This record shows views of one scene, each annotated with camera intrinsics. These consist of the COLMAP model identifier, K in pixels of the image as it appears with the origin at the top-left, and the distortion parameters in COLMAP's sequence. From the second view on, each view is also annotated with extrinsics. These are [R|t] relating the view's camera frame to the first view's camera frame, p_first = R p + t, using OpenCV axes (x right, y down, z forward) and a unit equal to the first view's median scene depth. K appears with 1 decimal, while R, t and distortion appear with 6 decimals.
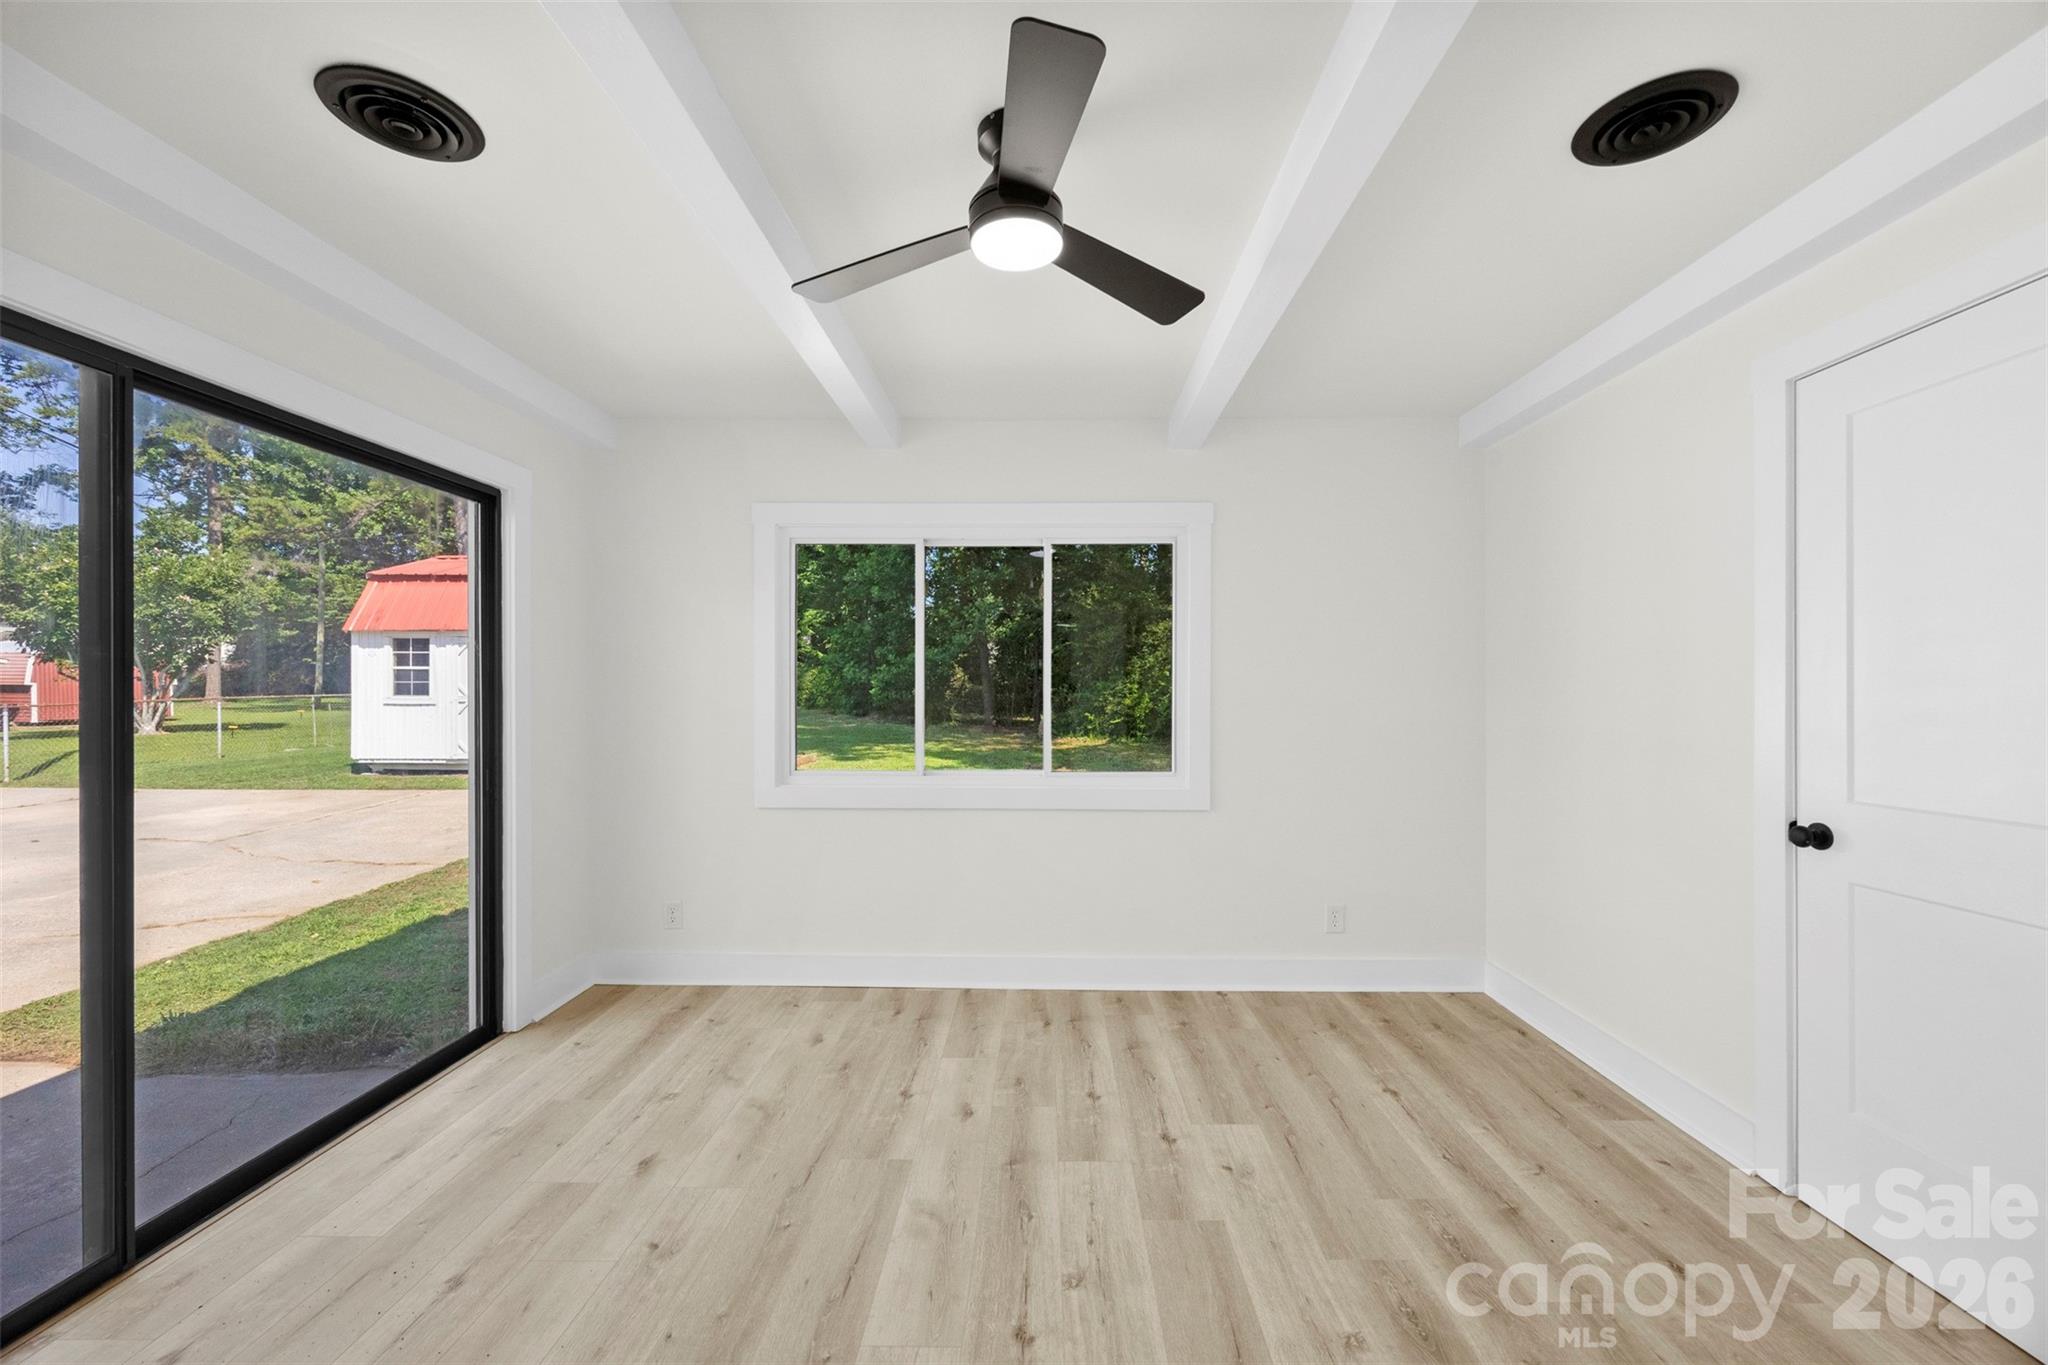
lens RADIAL K [[788.0, 0, 1031.2], [0, 788.0, 697.7], [0, 0, 1]] dist [-0.000432, 0.000269]
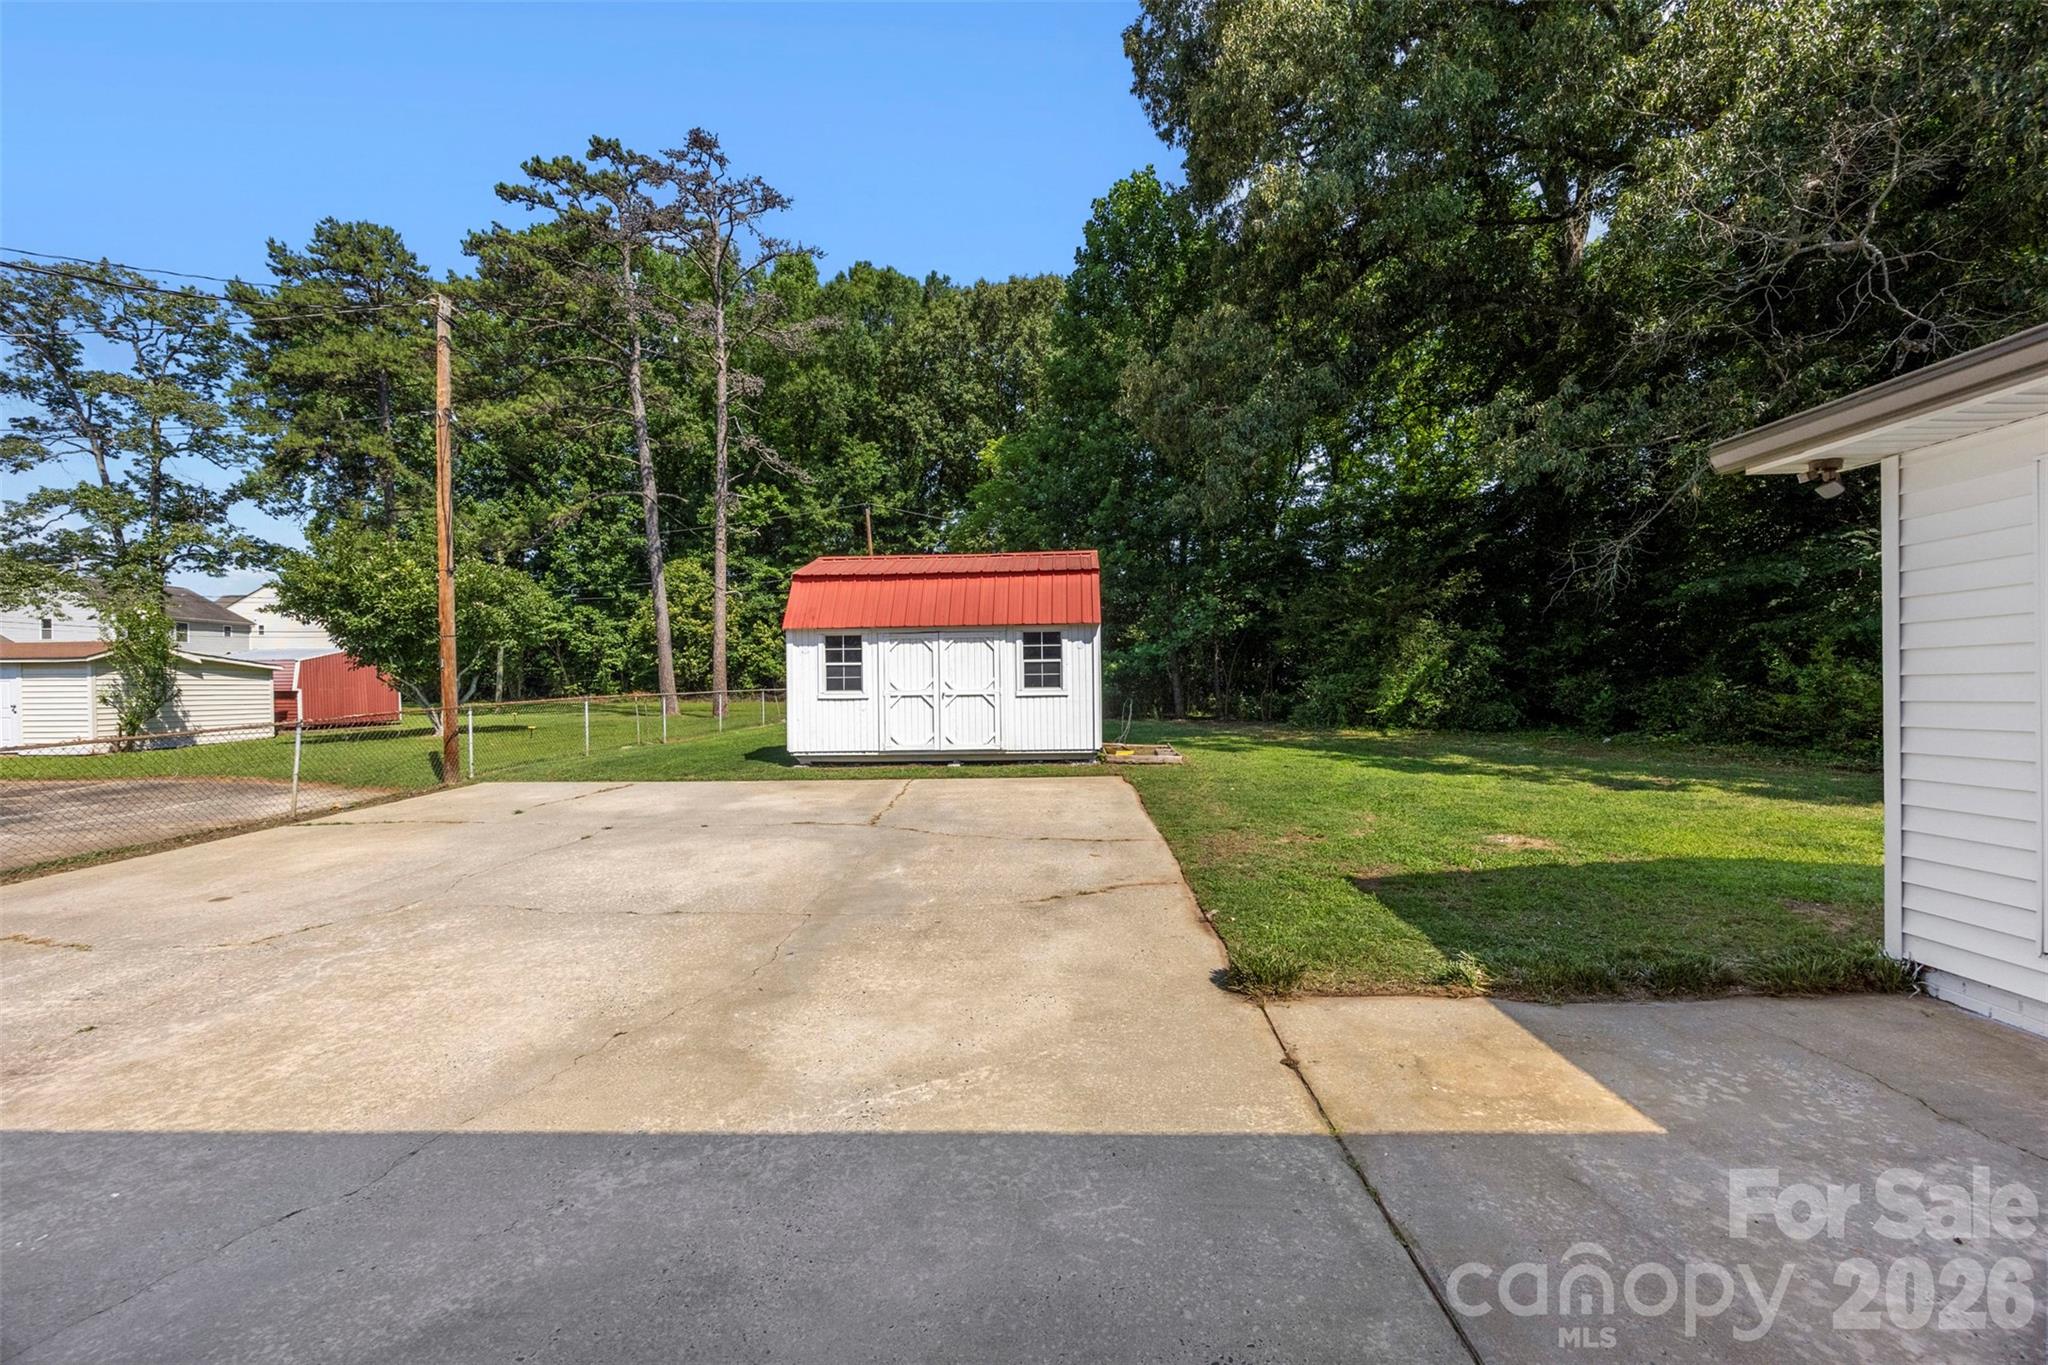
lens RADIAL K [[795.0, 0, 1037.5], [0, 795.0, 694.3], [0, 0, 1]] dist [-0.002423, -0.000348]
pose [[0.999490, -0.013960, -0.028710, -2.013553], [0.014009, 0.999901, 0.001505, 0.017032], [0.028686, -0.001907, 0.999587, -0.192366]]
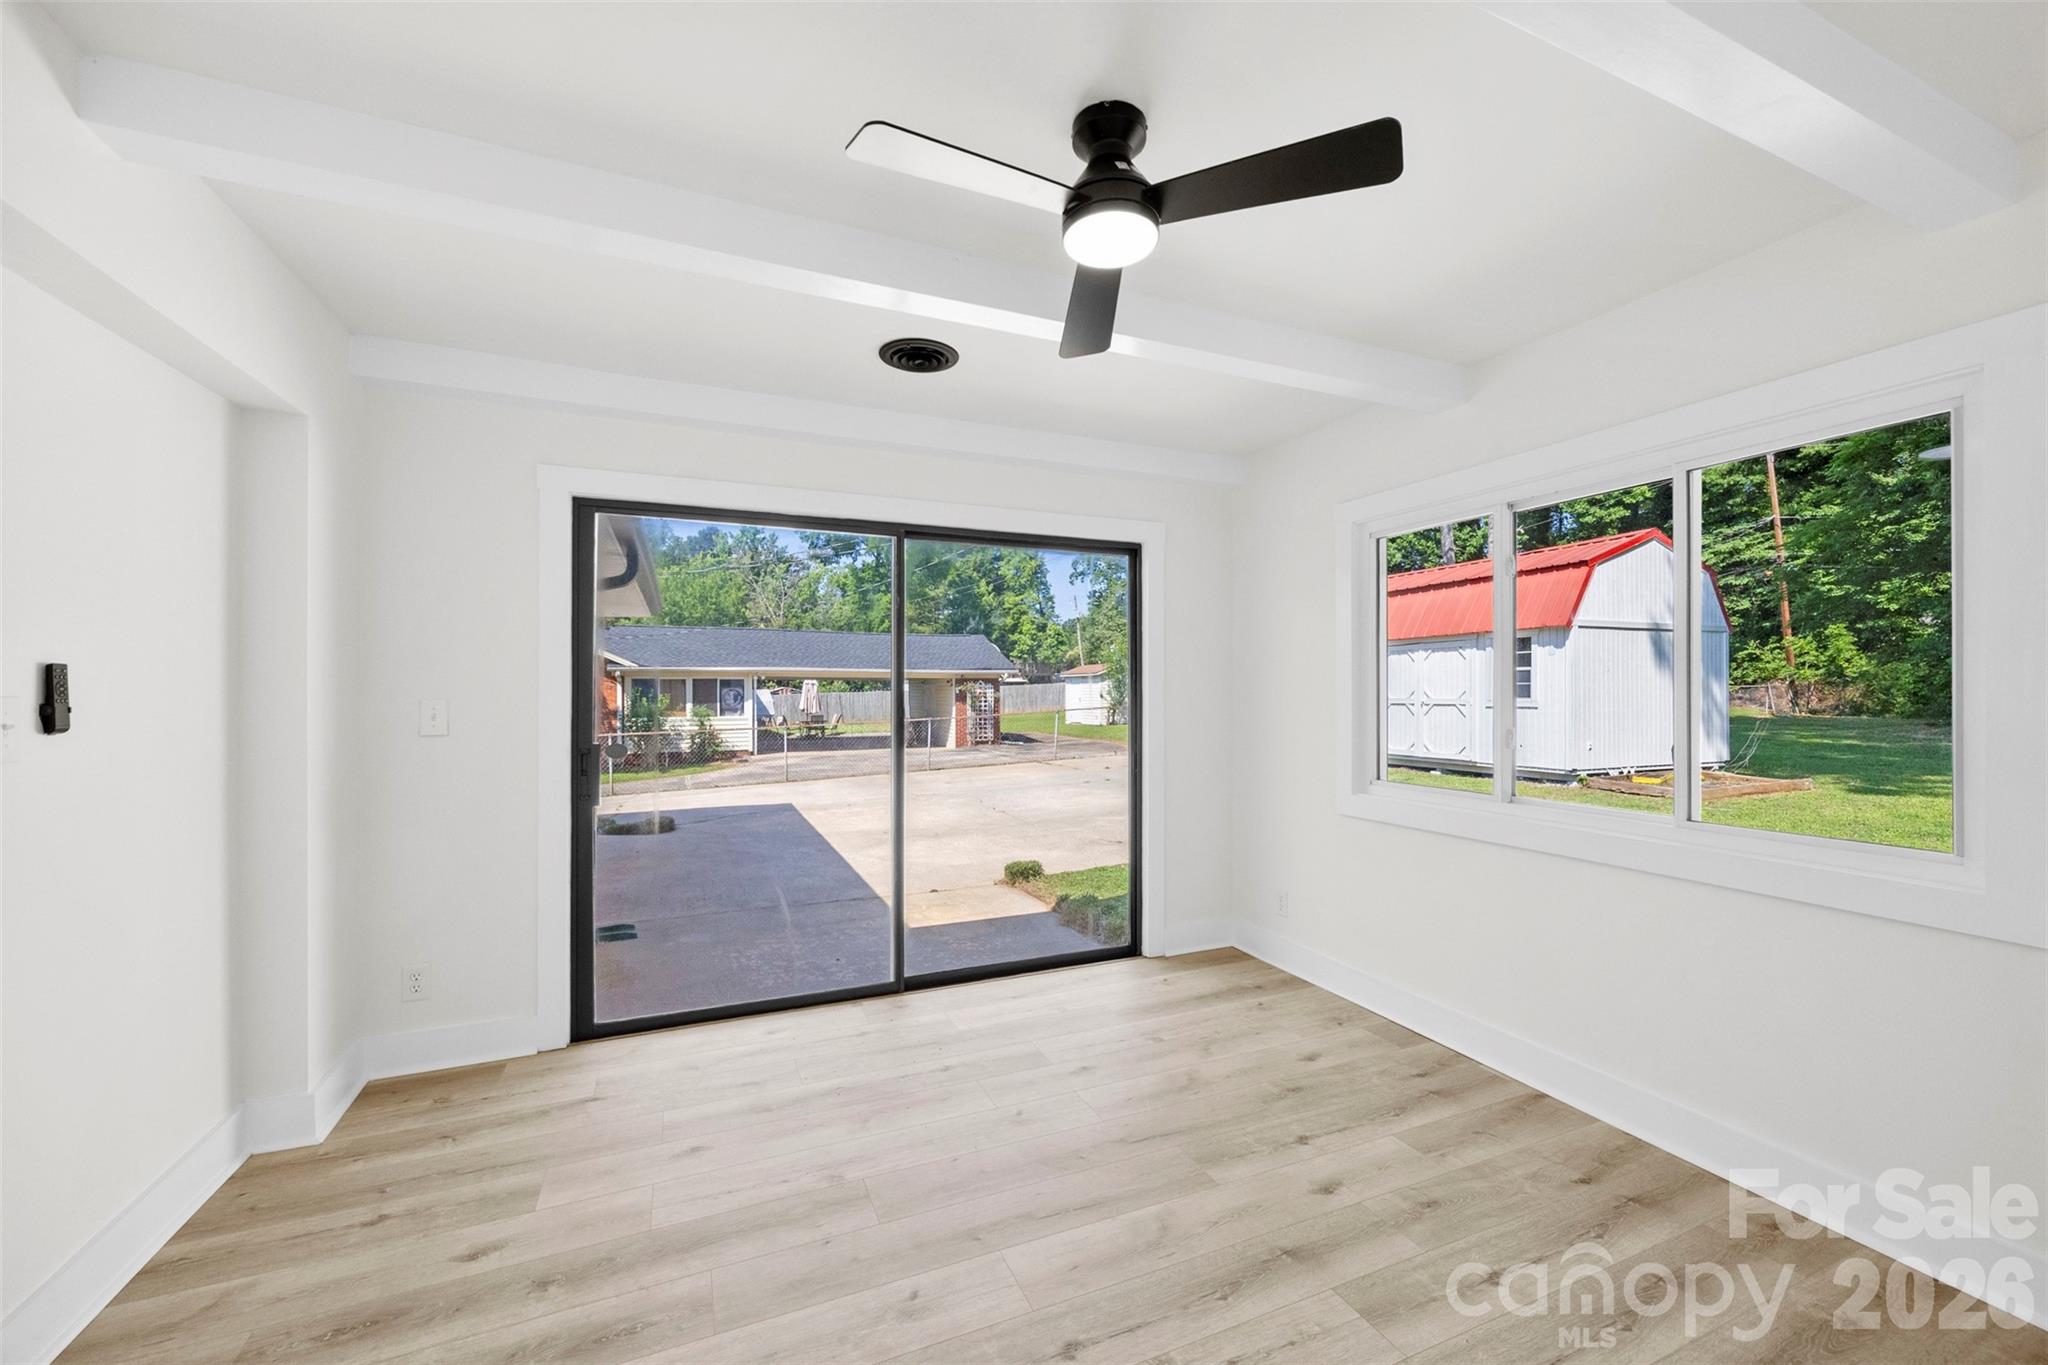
lens RADIAL K [[788.0, 0, 1031.2], [0, 788.0, 697.7], [0, 0, 1]] dist [-0.000432, 0.000269]
pose [[0.417955, 0.002068, -0.908465, 0.415384], [-0.004124, 0.999991, 0.000379, -0.004920], [0.908458, 0.003588, 0.417960, 0.257355]]
